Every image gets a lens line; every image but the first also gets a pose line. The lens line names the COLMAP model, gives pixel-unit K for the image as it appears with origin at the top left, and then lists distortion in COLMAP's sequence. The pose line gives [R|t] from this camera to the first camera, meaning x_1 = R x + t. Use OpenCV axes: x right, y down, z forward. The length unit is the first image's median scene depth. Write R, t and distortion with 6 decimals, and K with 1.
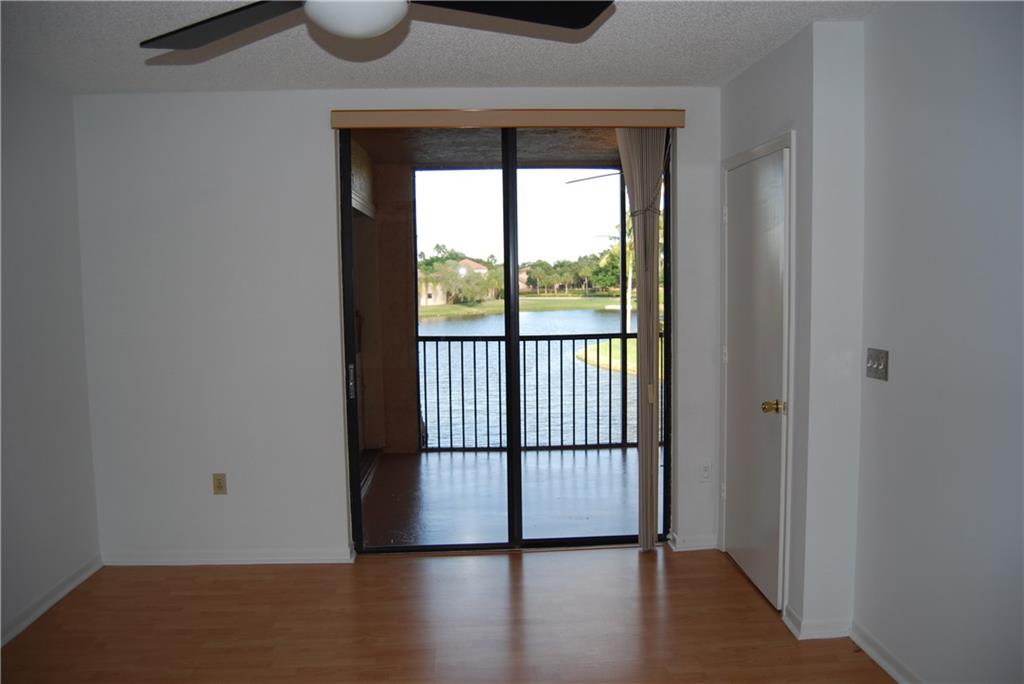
lens RADIAL K [[766.3, 0, 512.0], [0, 766.3, 342.0], [0, 0, 1]] dist [-0.098045, 0.000375]
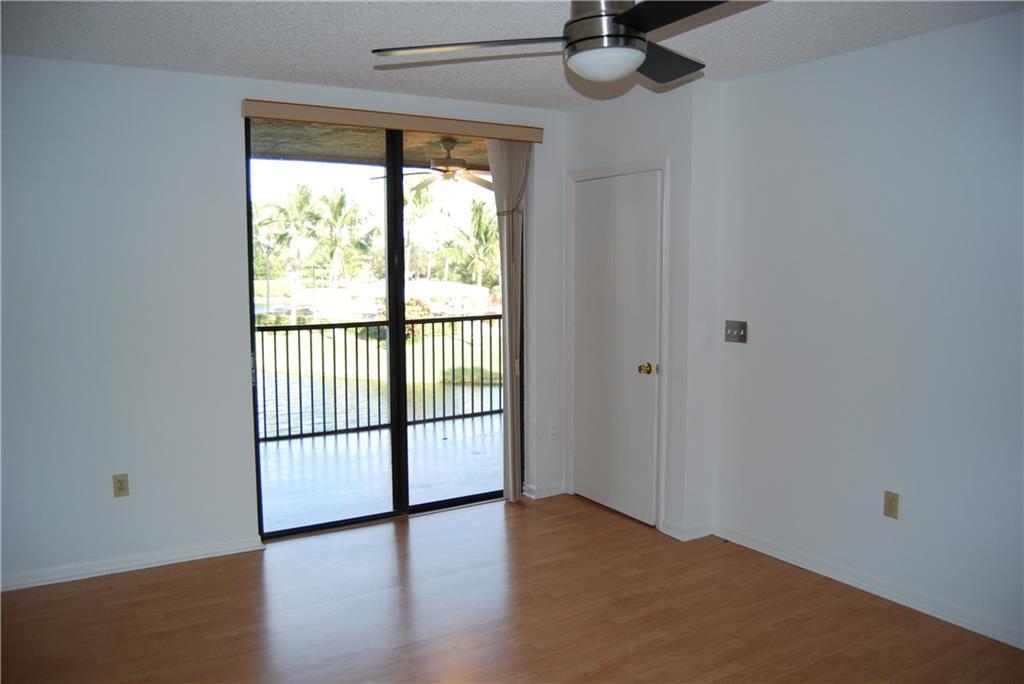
lens RADIAL K [[766.3, 0, 512.0], [0, 766.3, 342.0], [0, 0, 1]] dist [-0.098045, 0.000375]
pose [[0.884641, -0.033802, 0.465046, -0.365126], [0.028417, 0.999423, 0.018587, 0.006715], [-0.465406, -0.003227, 0.885092, -0.041925]]
